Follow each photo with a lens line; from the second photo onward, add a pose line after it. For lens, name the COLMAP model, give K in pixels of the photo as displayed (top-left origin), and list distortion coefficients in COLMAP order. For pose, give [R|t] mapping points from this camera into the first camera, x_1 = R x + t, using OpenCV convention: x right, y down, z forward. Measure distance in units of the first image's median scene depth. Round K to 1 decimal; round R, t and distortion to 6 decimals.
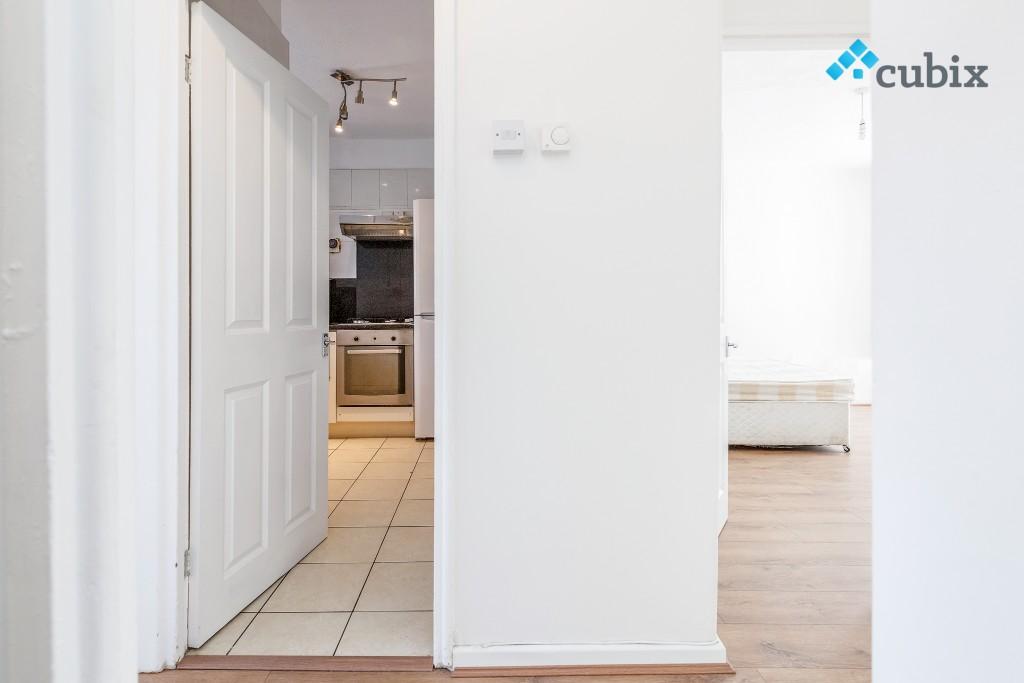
lens RADIAL K [[497.1, 0, 490.0], [0, 497.1, 300.1], [0, 0, 1]] dist [-0.002105, -0.000257]
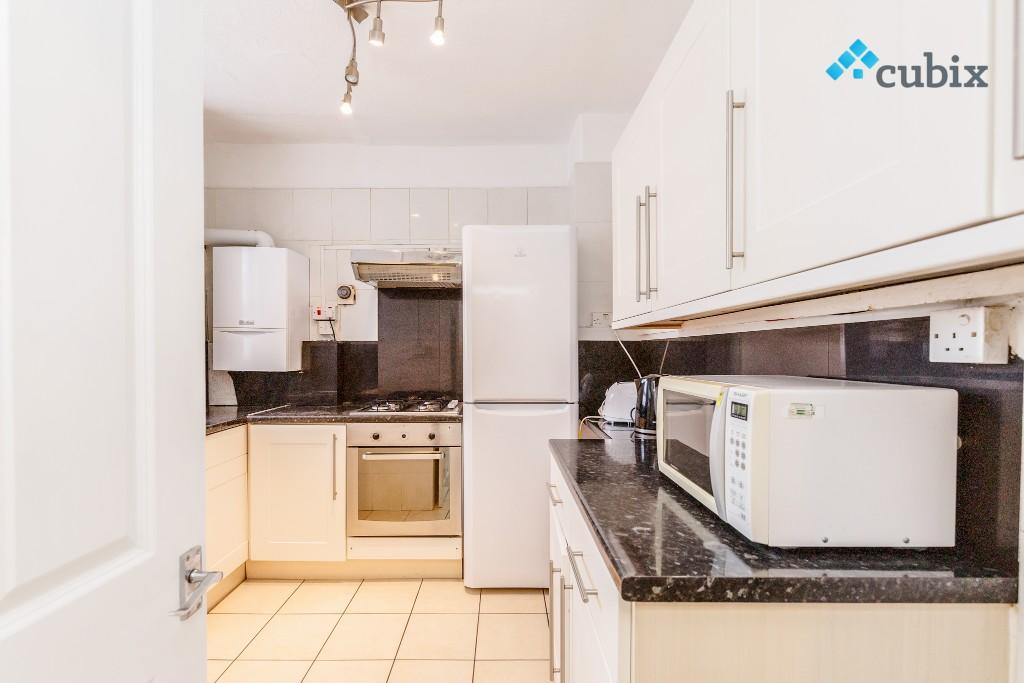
lens RADIAL K [[459.2, 0, 510.5], [0, 459.2, 348.6], [0, 0, 1]] dist [-0.002647, -0.000495]
pose [[0.999987, 0.000666, 0.005143, -0.091736], [-0.000716, 0.999952, 0.009745, -0.044829], [-0.005137, -0.009748, 0.999939, 0.384039]]
